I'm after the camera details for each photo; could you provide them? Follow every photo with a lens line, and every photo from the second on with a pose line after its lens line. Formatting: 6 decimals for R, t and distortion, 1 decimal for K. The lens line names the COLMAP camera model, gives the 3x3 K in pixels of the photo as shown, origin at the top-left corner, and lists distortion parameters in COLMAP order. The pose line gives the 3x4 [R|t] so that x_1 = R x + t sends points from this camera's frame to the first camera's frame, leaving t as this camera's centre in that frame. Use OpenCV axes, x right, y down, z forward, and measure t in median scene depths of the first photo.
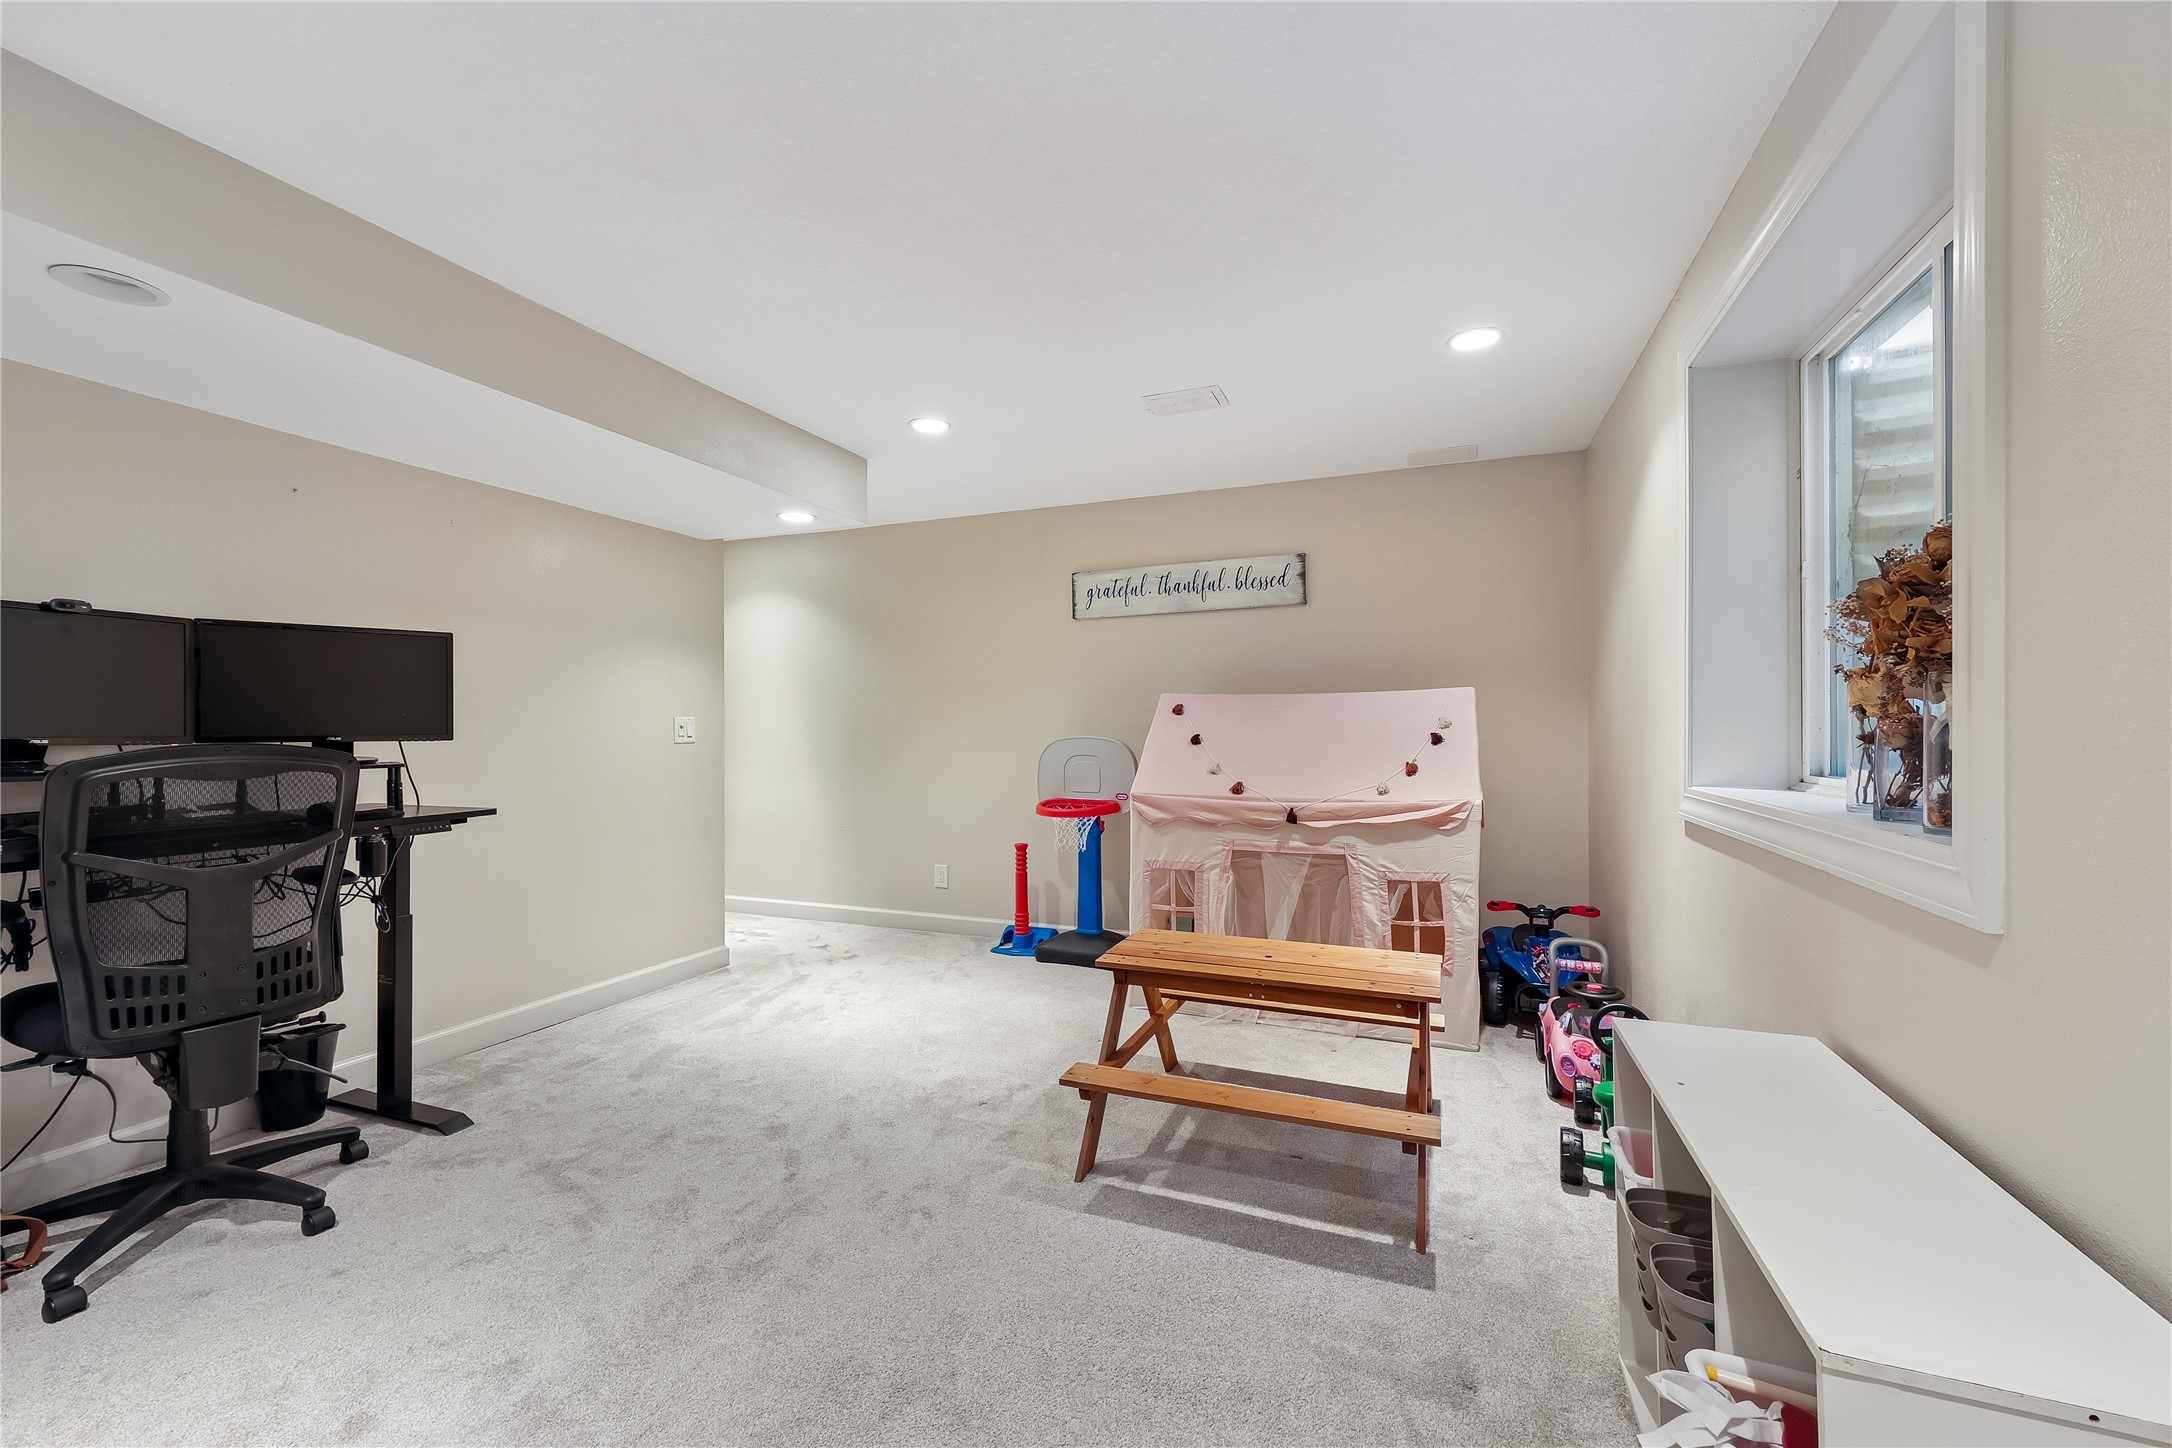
lens RADIAL K [[862.4, 0, 1080.3], [0, 862.4, 704.2], [0, 0, 1]] dist [0.000381, 0.000124]
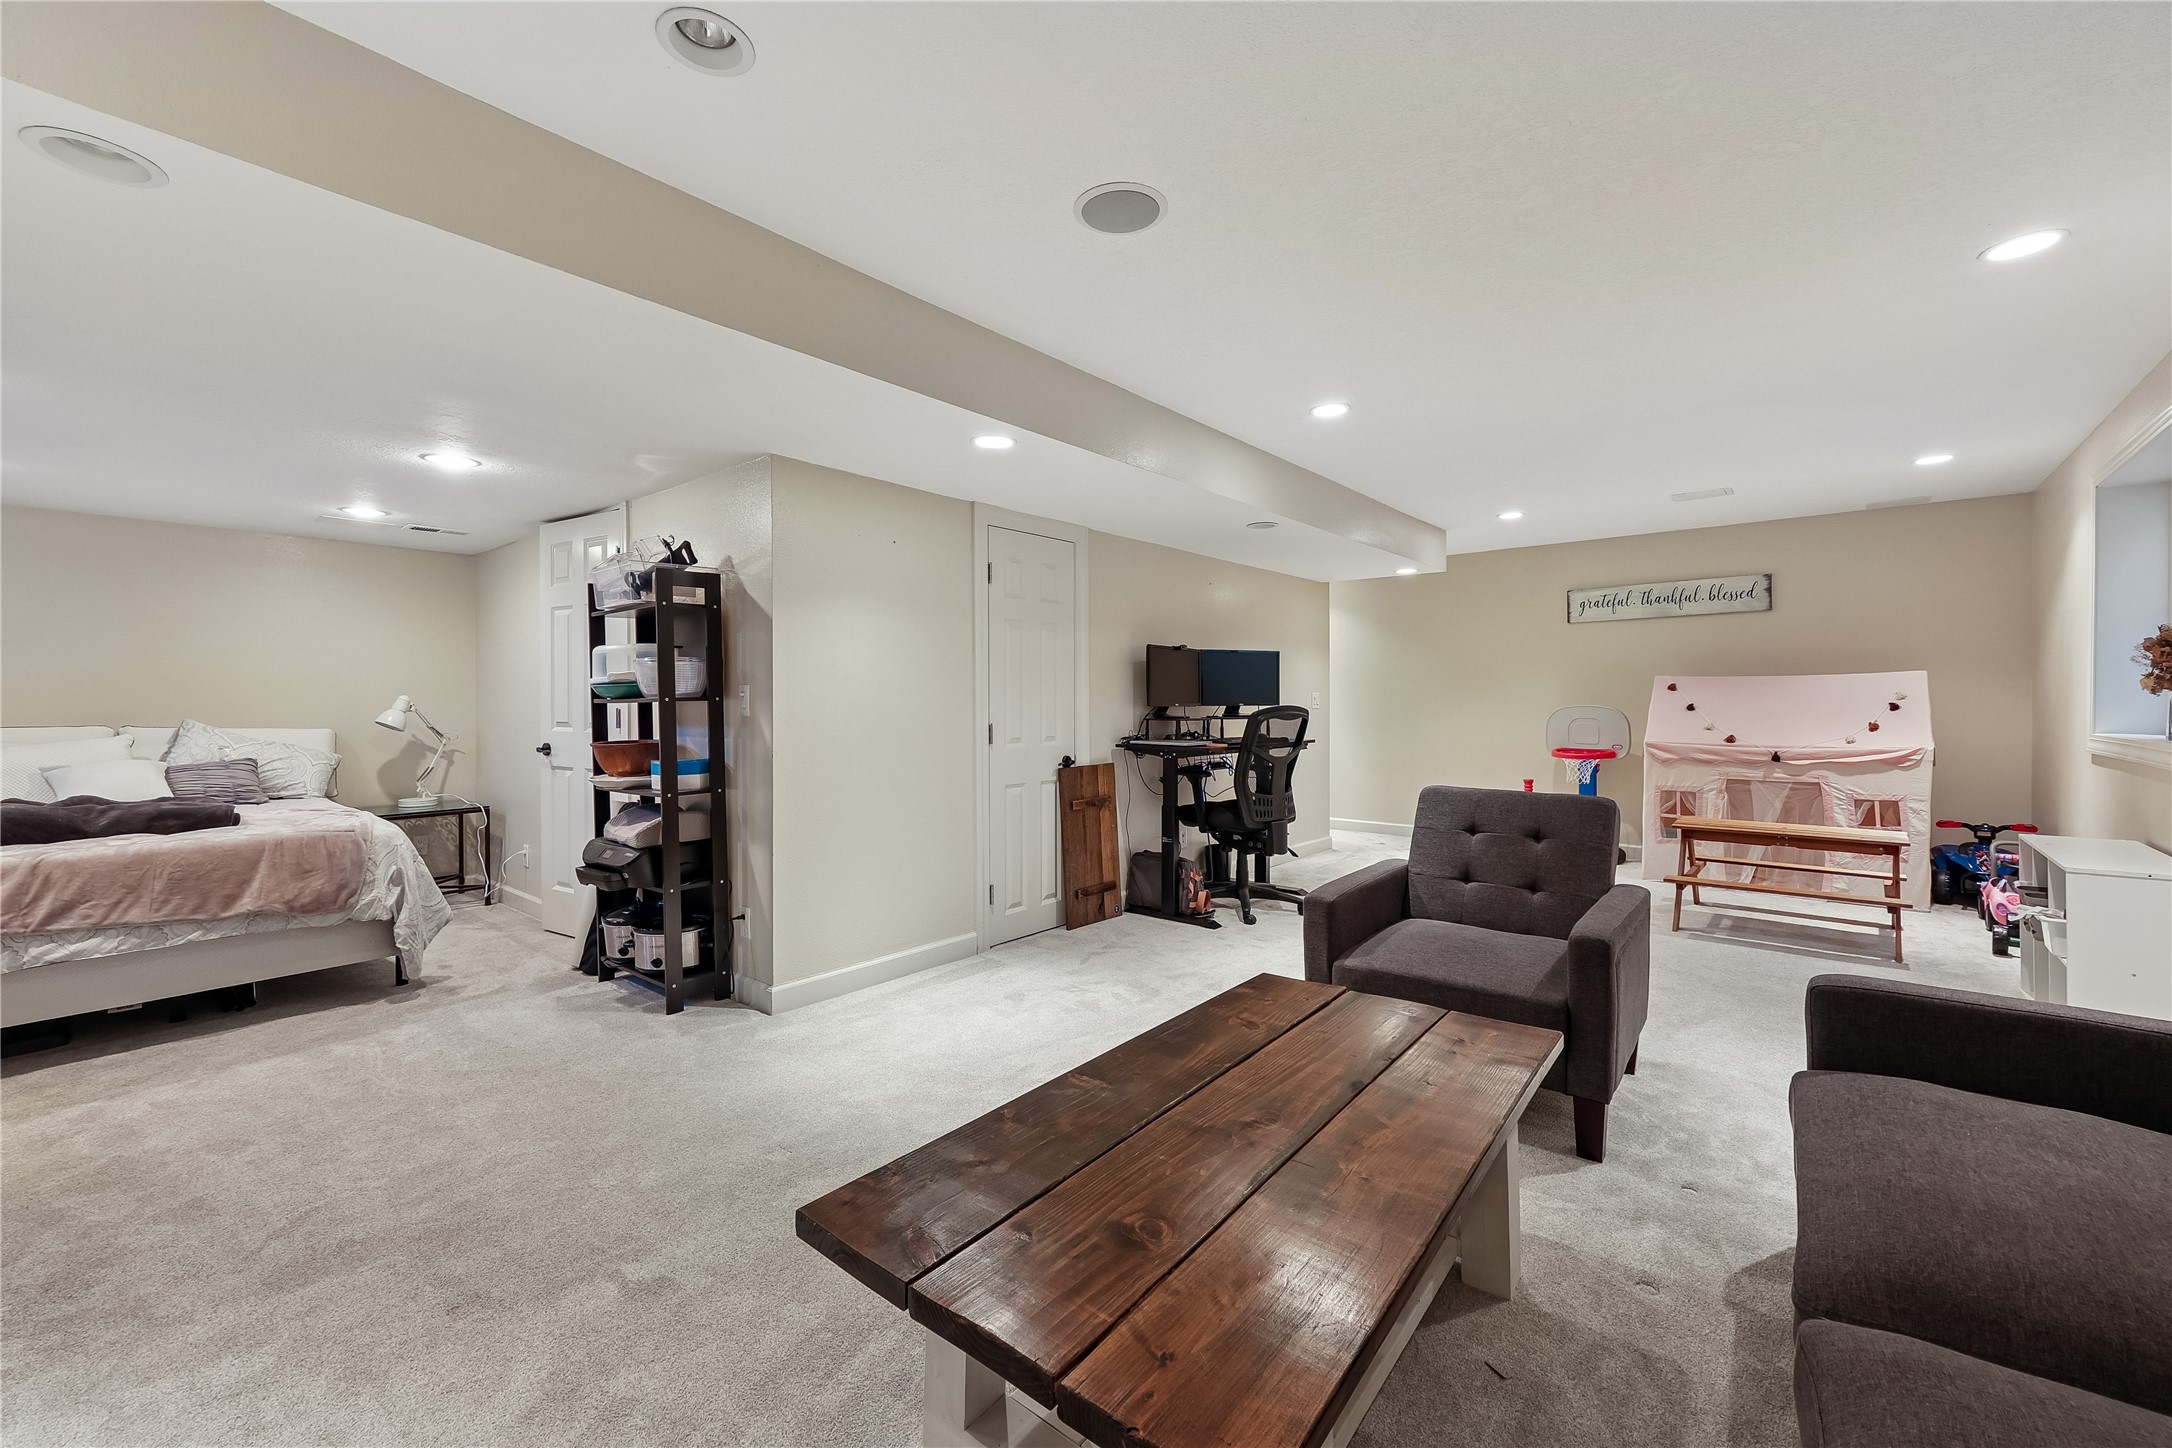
lens RADIAL K [[868.9, 0, 1084.5], [0, 868.9, 695.1], [0, 0, 1]] dist [0.002271, 0.000605]
pose [[0.948106, -0.002152, -0.317946, -0.418523], [0.008743, 0.999775, 0.019304, -0.020078], [0.317833, -0.021082, 0.947912, -0.835245]]
